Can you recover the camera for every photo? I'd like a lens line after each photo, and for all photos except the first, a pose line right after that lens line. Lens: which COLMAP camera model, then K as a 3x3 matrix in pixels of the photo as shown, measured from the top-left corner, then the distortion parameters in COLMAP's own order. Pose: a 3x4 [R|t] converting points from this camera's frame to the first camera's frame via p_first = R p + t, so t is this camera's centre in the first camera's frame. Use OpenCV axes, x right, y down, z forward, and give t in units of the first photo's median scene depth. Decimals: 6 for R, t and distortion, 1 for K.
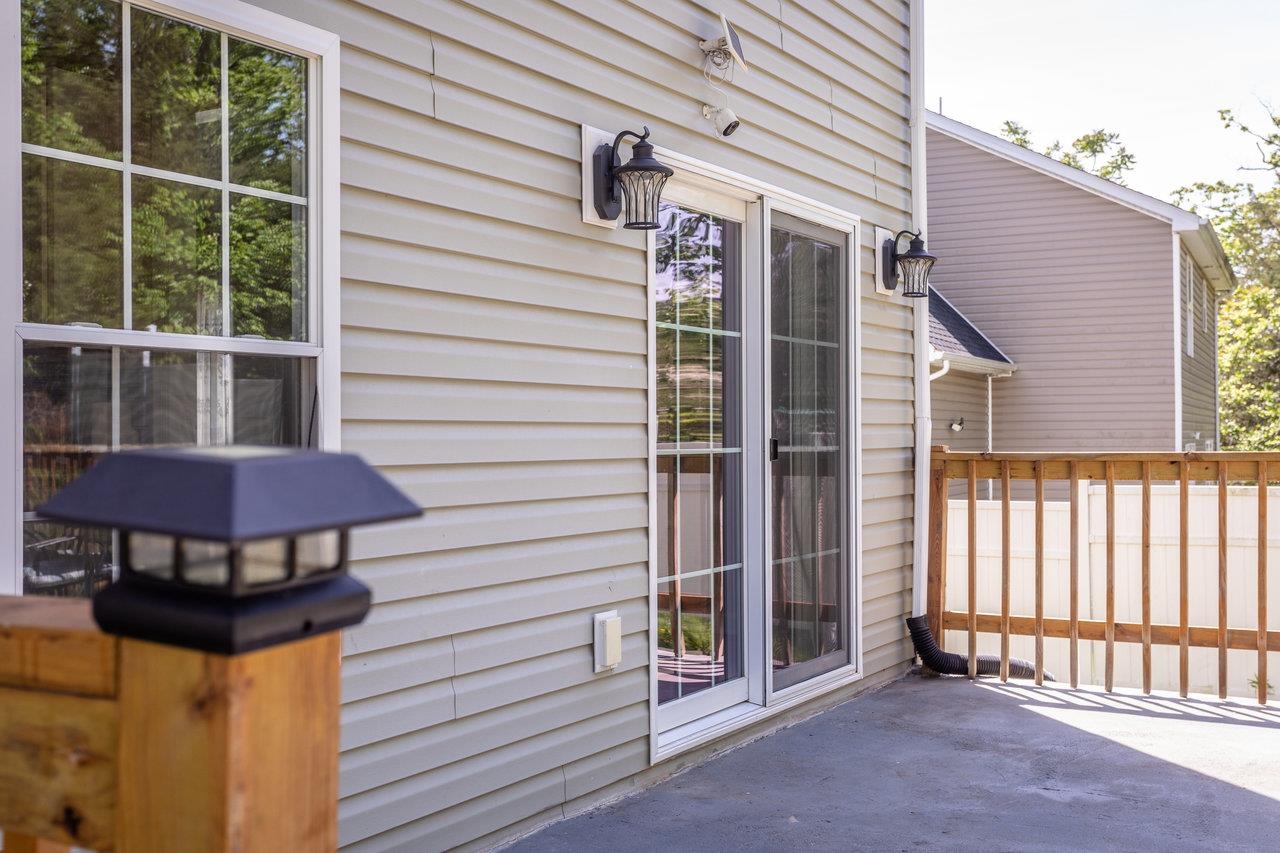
lens RADIAL K [[1375.2, 0, 637.5], [0, 1375.2, 425.3], [0, 0, 1]] dist [0.023797, 0.000000]
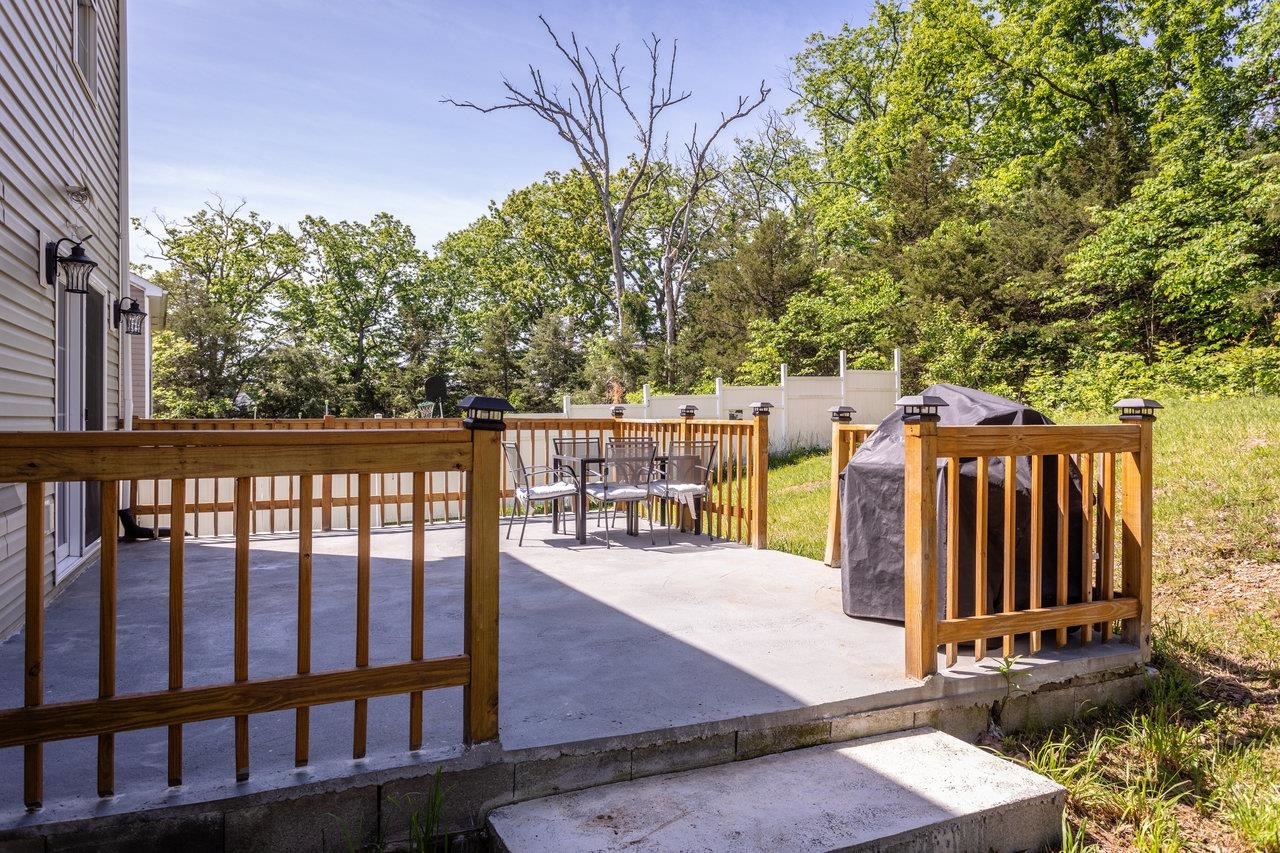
lens RADIAL K [[833.8, 0, 638.4], [0, 833.8, 426.8], [0, 0, 1]] dist [0.002794, -0.007190]
pose [[0.546277, -0.000198, 0.837605, -0.371498], [-0.011907, 0.999897, 0.008002, 0.014173], [-0.837520, -0.014344, 0.546218, -0.179371]]
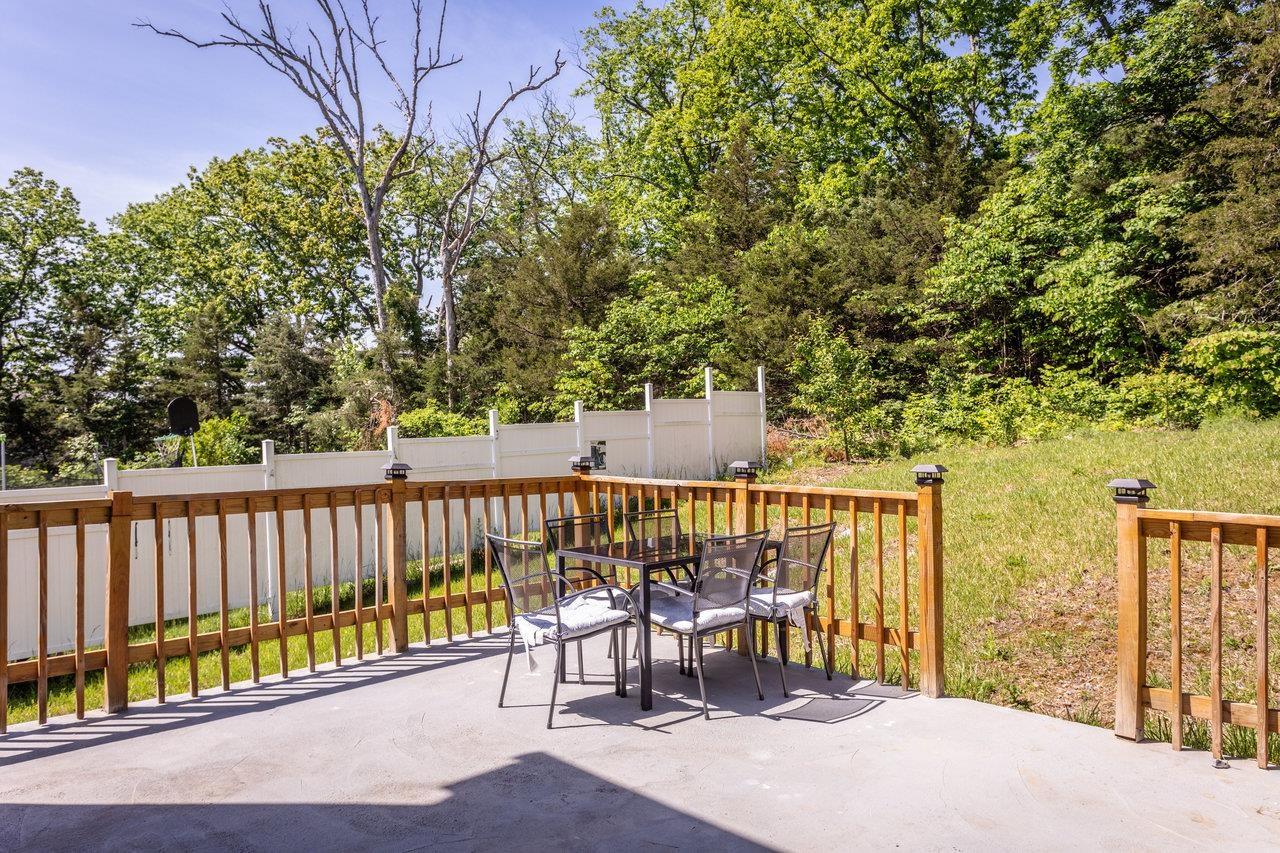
lens RADIAL K [[899.5, 0, 641.8], [0, 899.5, 431.5], [0, 0, 1]] dist [-0.005687, 0.026380]
pose [[0.255333, 0.006101, 0.966834, -0.354943], [-0.002859, 0.999980, -0.005555, 0.010394], [-0.966849, -0.001346, 0.255345, -0.139850]]
